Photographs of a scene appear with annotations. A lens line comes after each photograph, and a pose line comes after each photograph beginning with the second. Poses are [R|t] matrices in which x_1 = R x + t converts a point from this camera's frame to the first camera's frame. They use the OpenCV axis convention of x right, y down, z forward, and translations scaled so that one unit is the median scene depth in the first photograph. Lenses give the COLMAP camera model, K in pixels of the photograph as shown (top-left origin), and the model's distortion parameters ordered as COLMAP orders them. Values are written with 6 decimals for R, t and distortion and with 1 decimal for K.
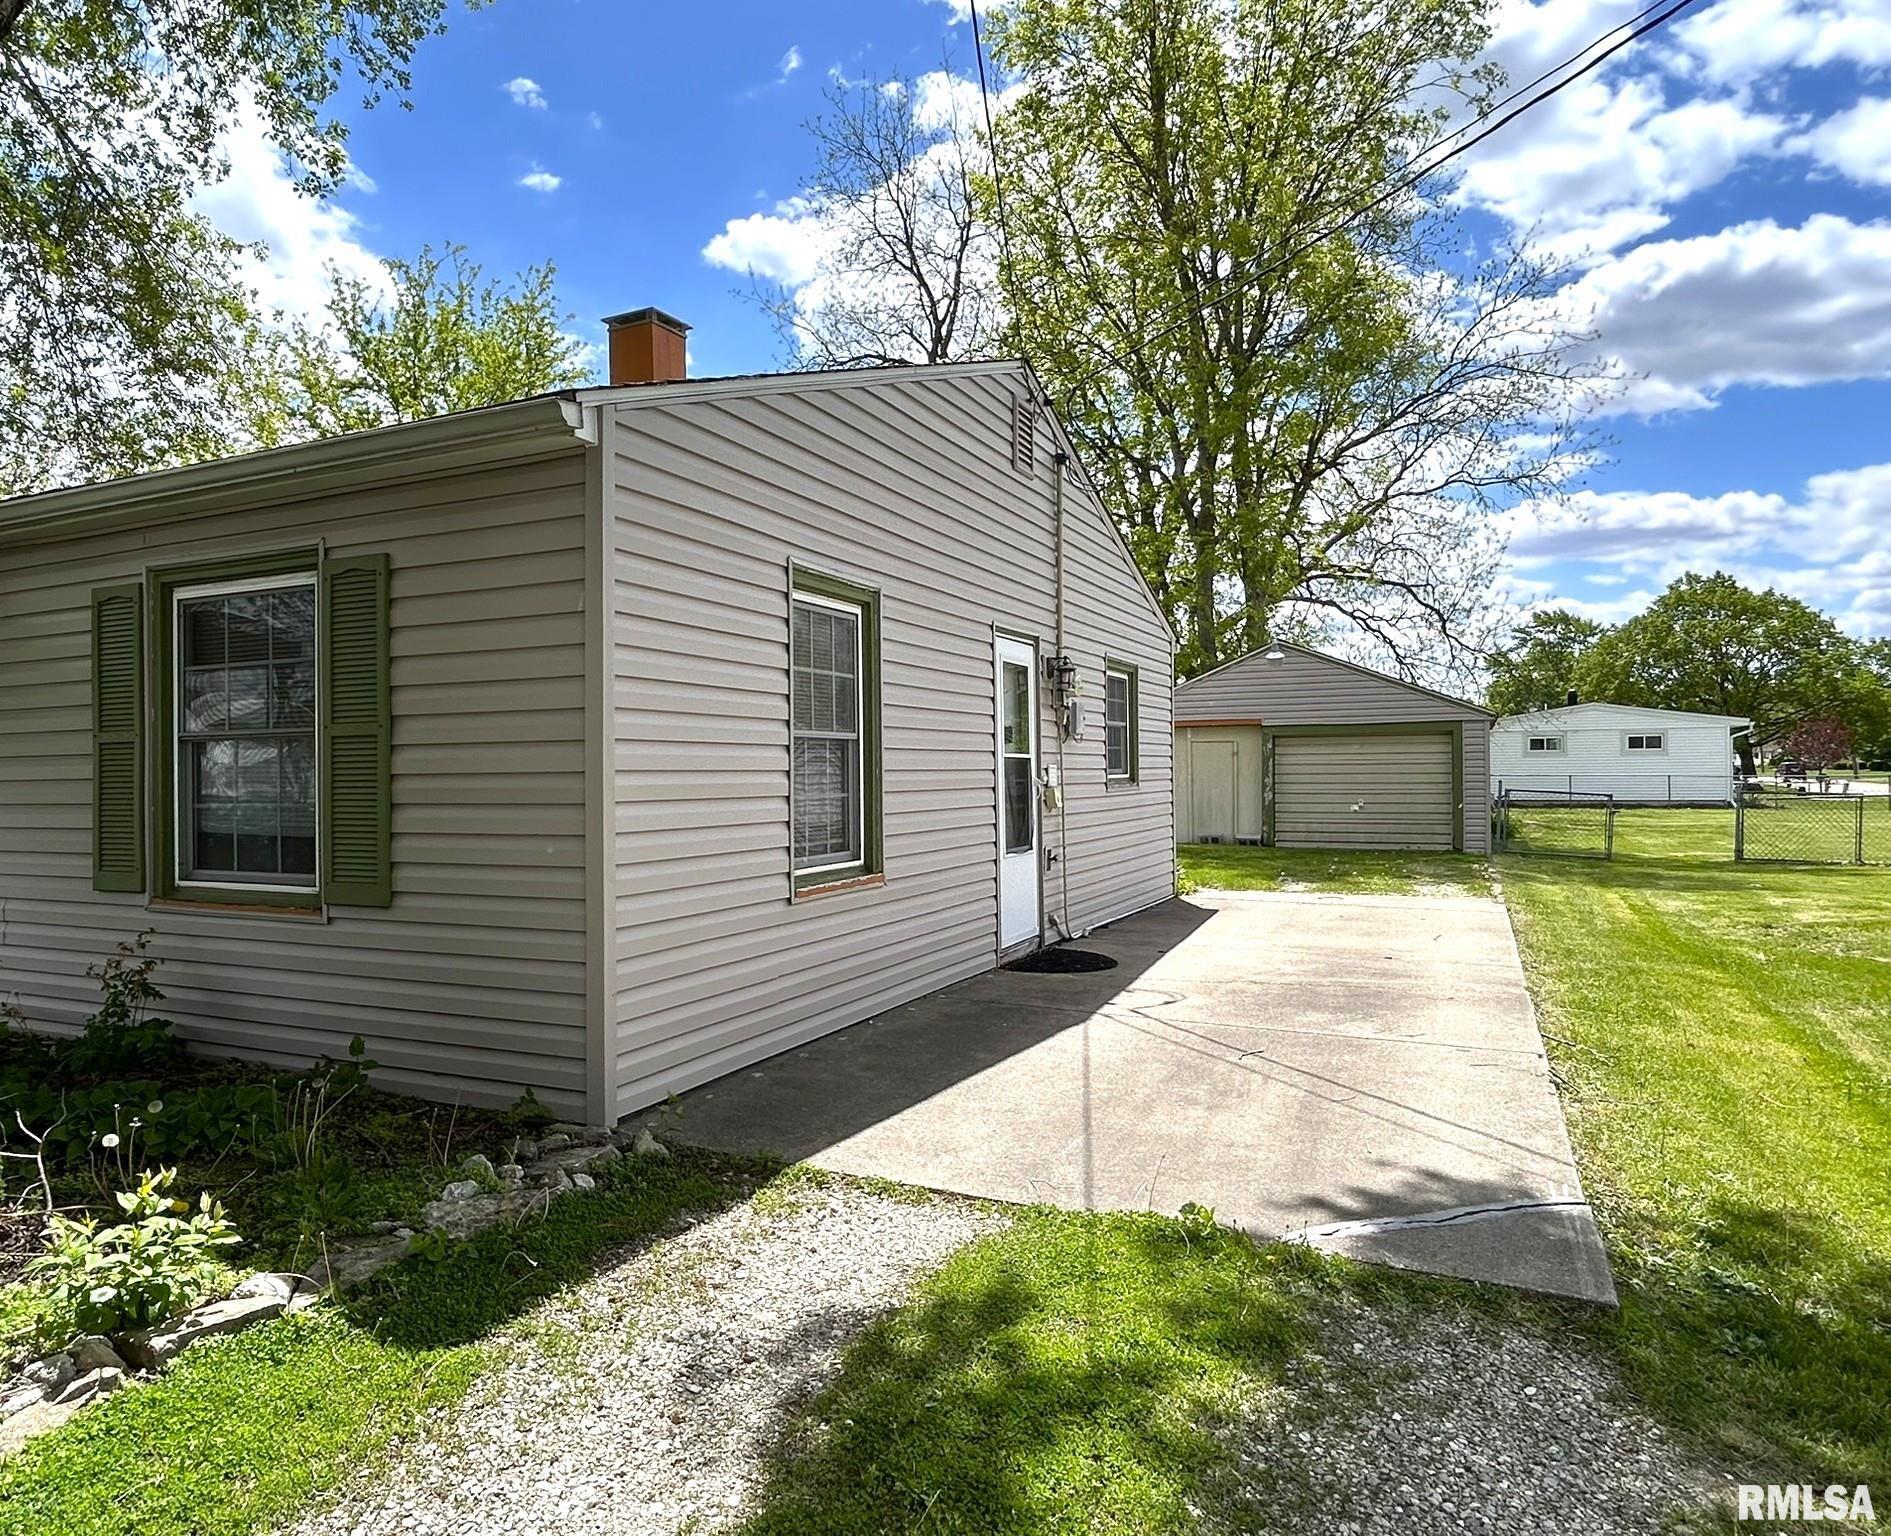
lens RADIAL K [[1180.0, 0, 933.2], [0, 1180.0, 772.7], [0, 0, 1]] dist [-0.007338, -0.003276]
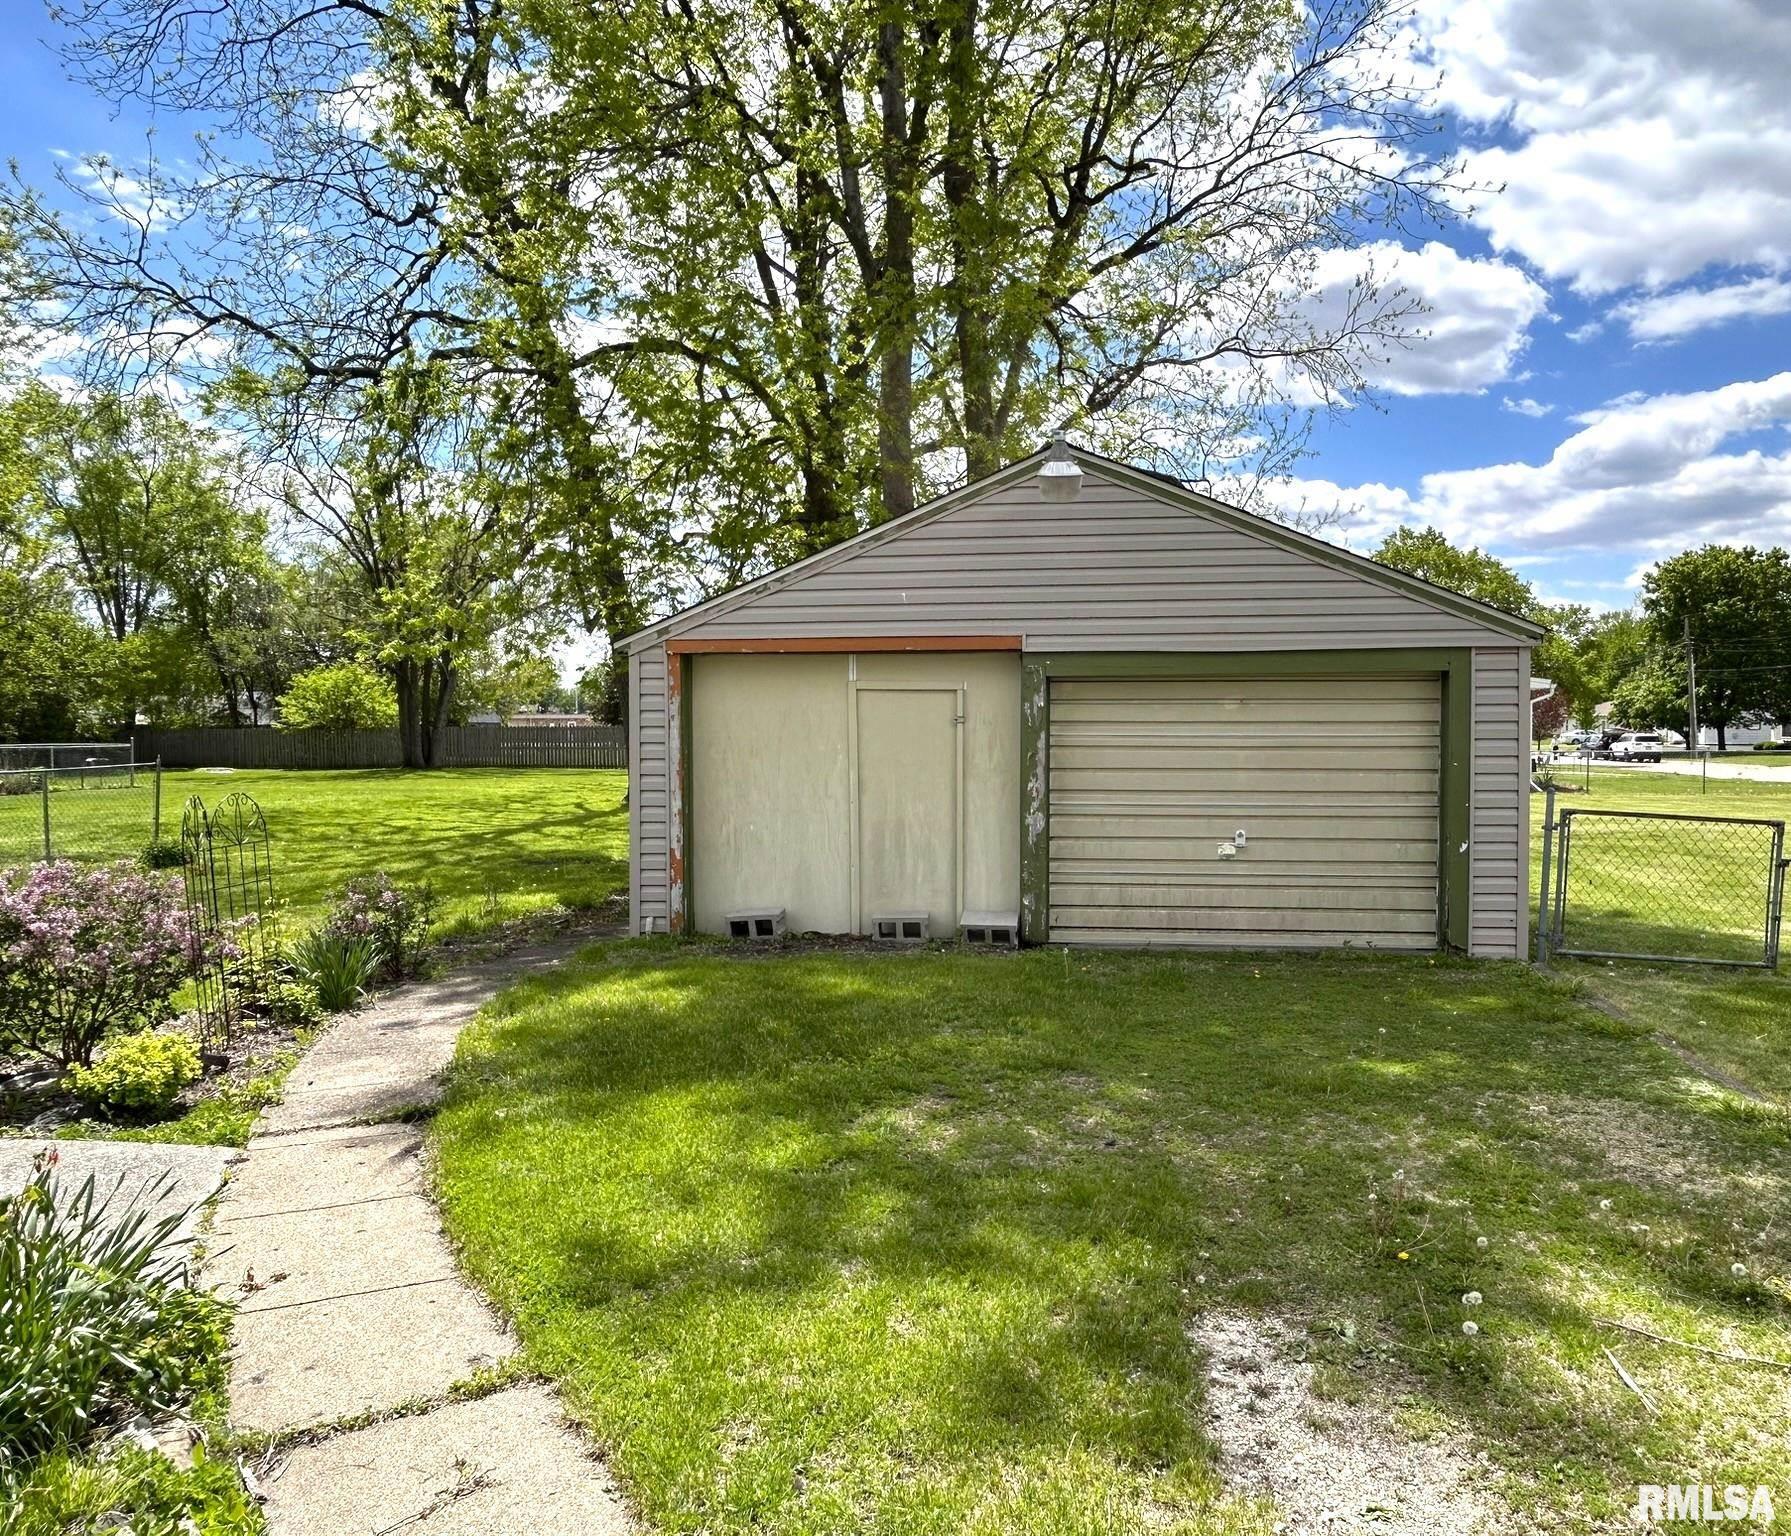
lens RADIAL K [[1173.0, 0, 902.5], [0, 1173.0, 767.2], [0, 0, 1]] dist [-0.004681, -0.000360]
pose [[0.973903, 0.000969, 0.226962, 0.090447], [-0.007886, 0.999532, 0.029571, -0.007154], [-0.226827, -0.030589, 0.973454, 0.380175]]
